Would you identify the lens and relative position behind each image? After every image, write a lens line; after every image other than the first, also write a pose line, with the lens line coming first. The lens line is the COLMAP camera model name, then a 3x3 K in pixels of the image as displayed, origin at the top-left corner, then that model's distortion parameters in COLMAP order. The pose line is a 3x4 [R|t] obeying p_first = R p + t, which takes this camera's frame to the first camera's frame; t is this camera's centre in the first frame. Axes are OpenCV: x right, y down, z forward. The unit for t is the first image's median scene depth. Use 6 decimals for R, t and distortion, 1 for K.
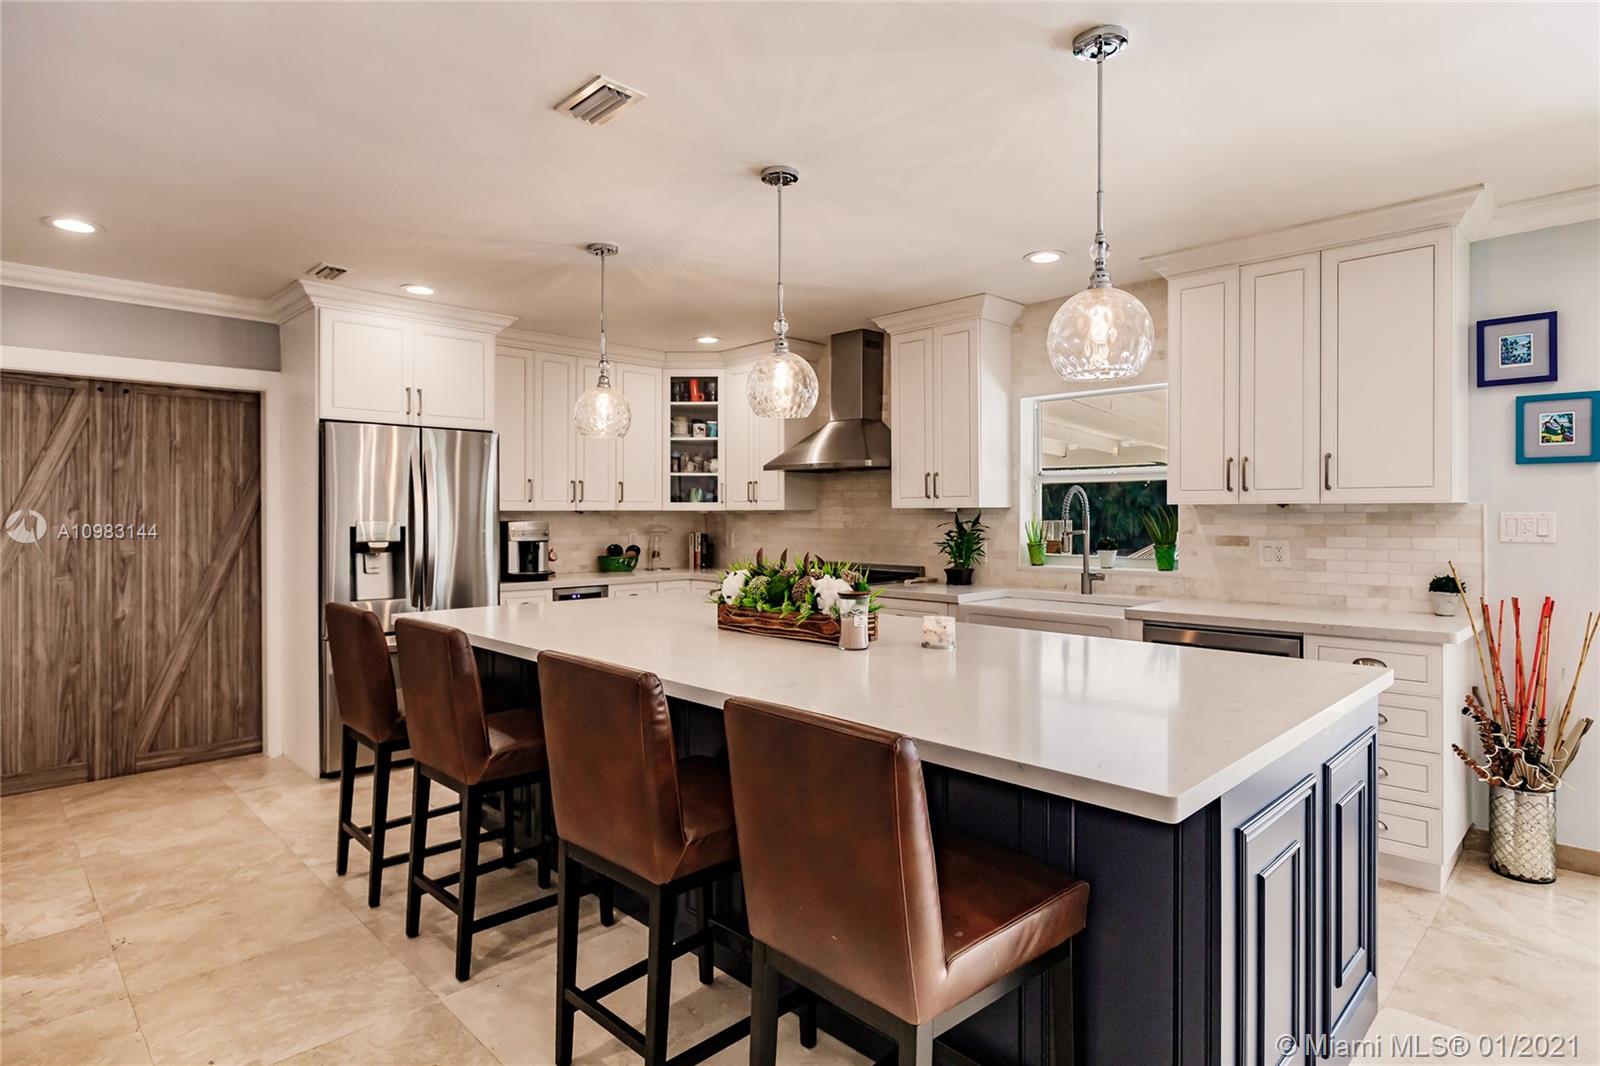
lens RADIAL K [[862.3, 0, 800.1], [0, 862.3, 522.5], [0, 0, 1]] dist [-0.001143, 0.001602]
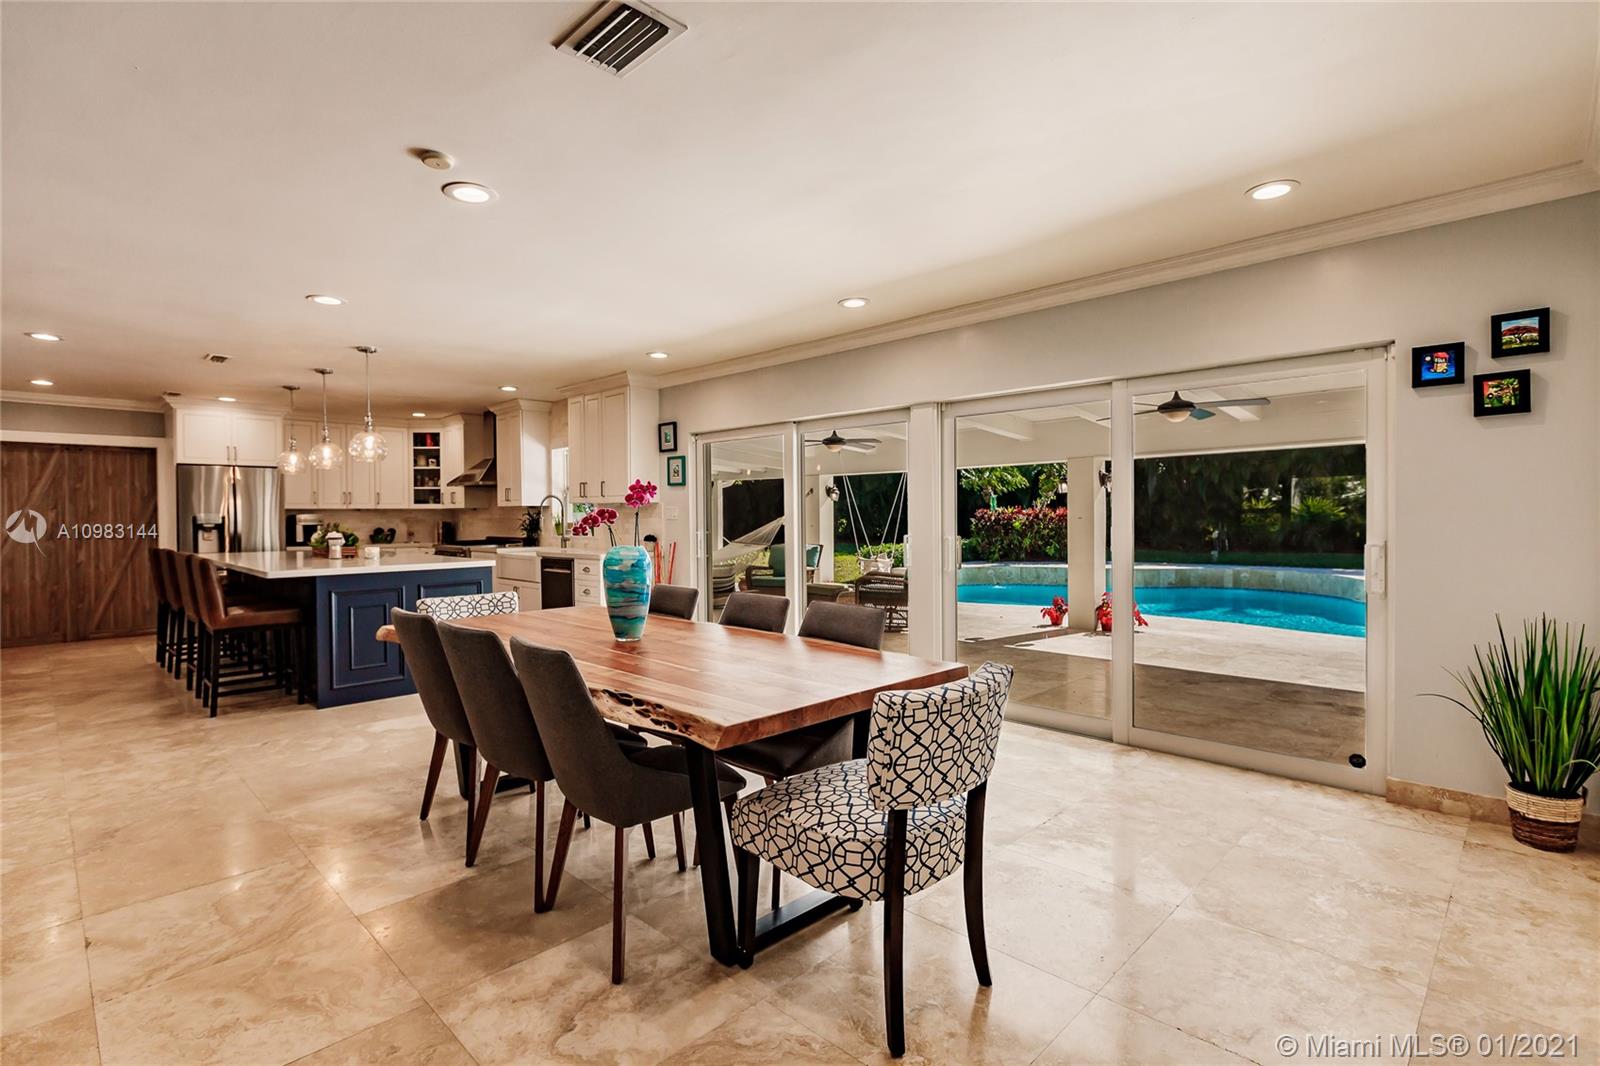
lens RADIAL K [[757.0, 0, 799.9], [0, 757.0, 529.1], [0, 0, 1]] dist [-0.002696, -0.001017]
pose [[0.999839, -0.004496, 0.017391, 0.833764], [0.004331, 0.999945, 0.009528, 0.022358], [-0.017433, -0.009452, 0.999803, -0.763202]]
